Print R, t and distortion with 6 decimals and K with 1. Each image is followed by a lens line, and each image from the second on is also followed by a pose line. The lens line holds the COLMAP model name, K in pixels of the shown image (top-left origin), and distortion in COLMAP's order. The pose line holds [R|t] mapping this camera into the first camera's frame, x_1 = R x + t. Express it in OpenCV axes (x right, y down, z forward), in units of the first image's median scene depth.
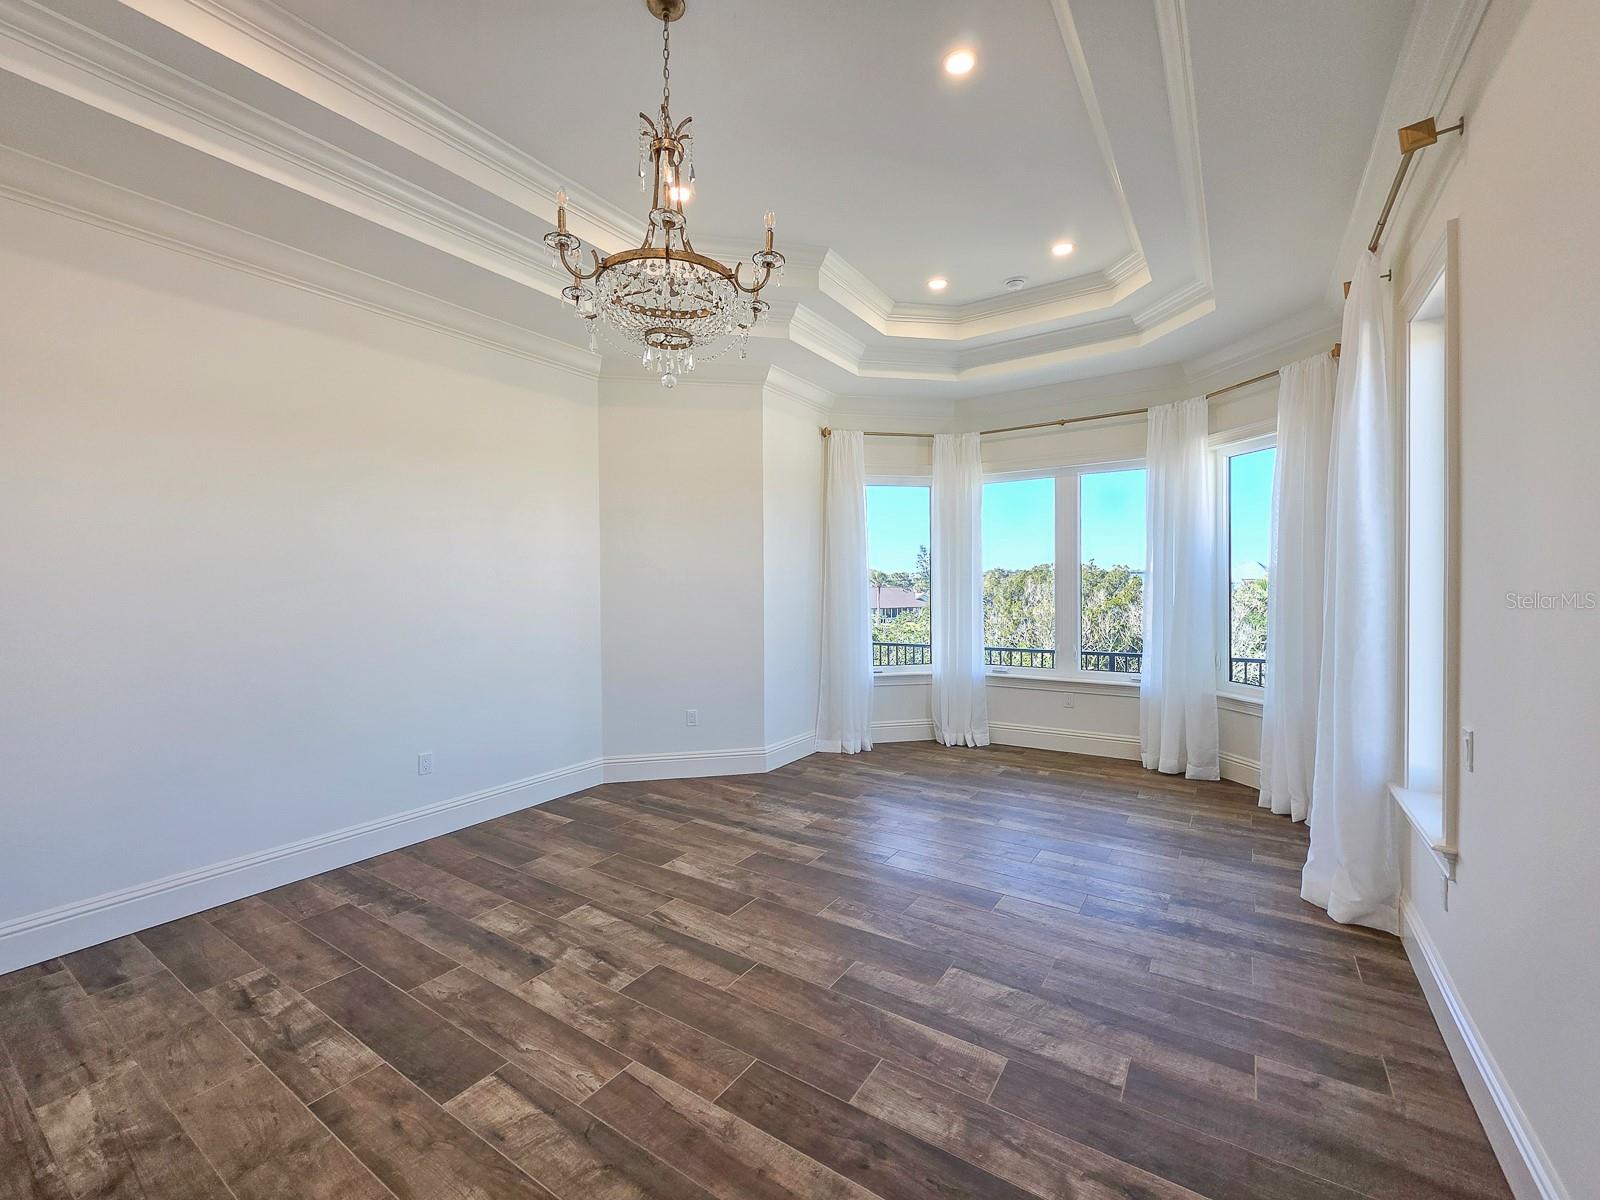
lens RADIAL K [[650.2, 0, 800.0], [0, 650.2, 600.0], [0, 0, 1]] dist [0.001354, 0.000068]
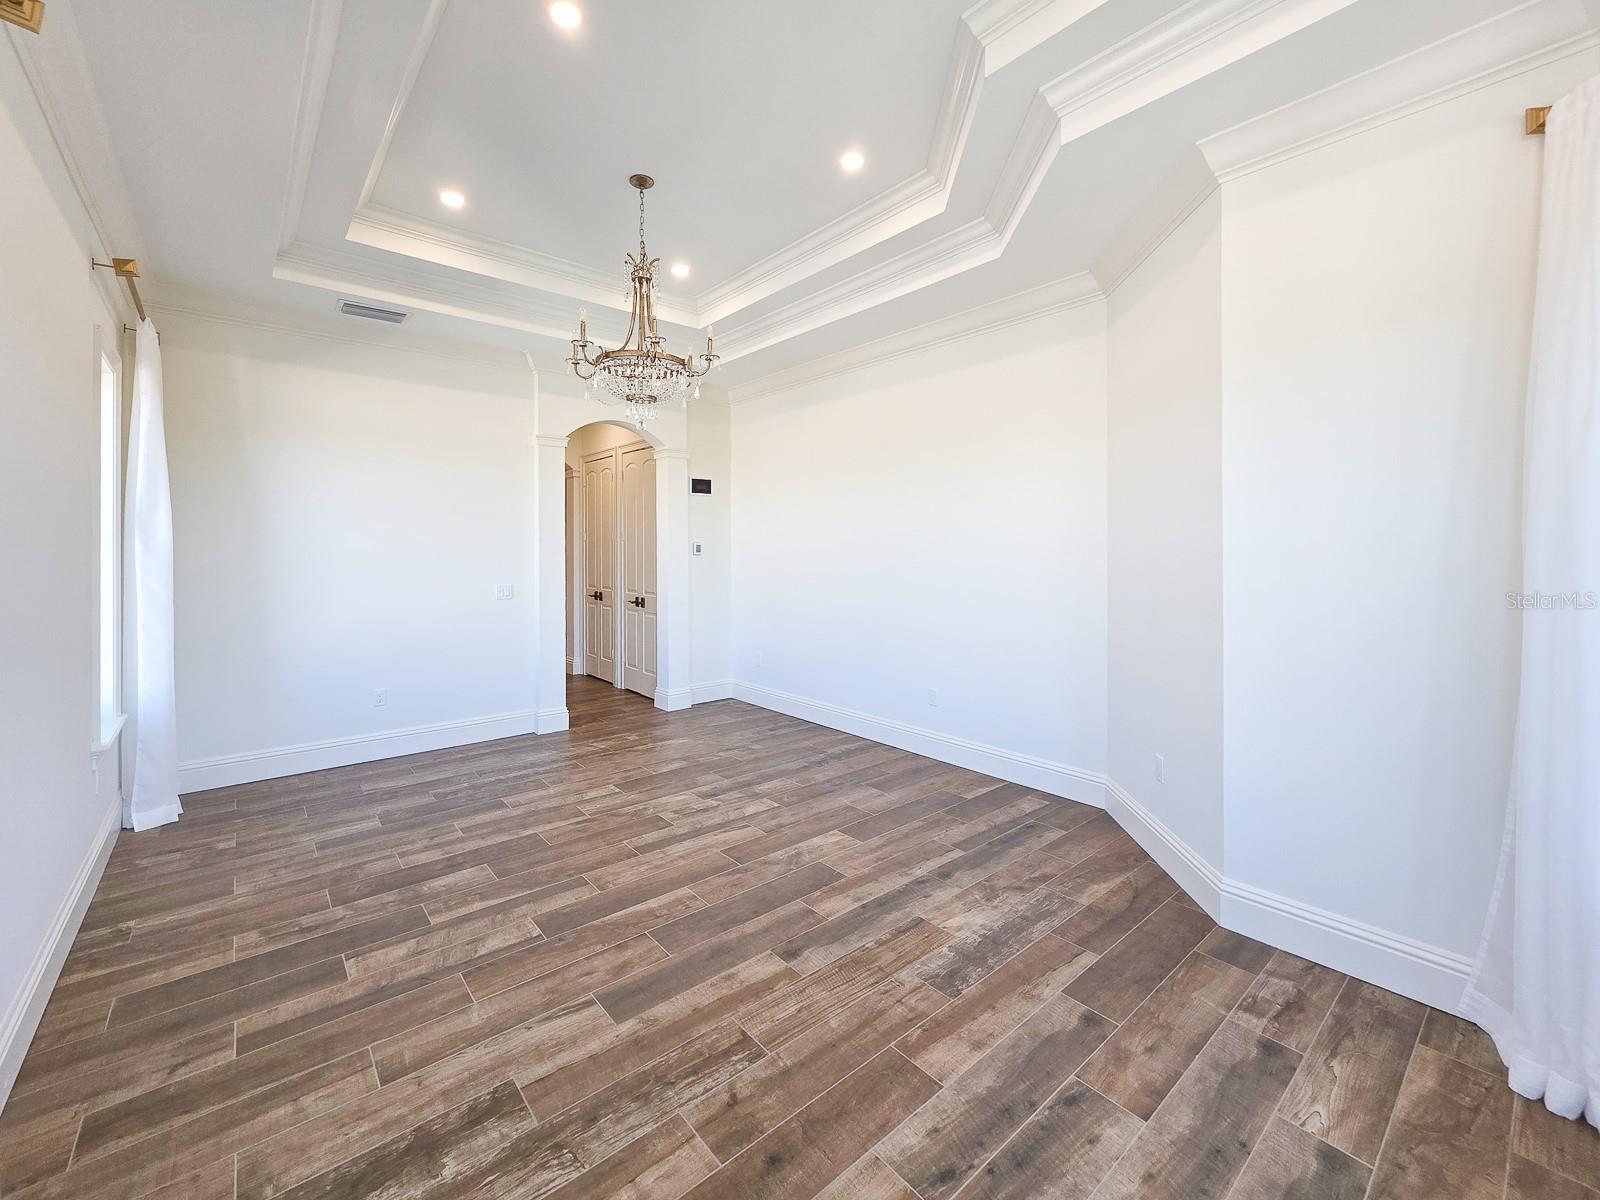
lens RADIAL K [[662.6, 0, 763.9], [0, 662.6, 596.0], [0, 0, 1]] dist [0.000426, -0.000092]
pose [[-0.298913, 0.078896, -0.951013, 1.052131], [-0.015710, 0.996035, 0.087569, -0.070135], [0.954151, 0.041116, -0.296488, 1.573696]]
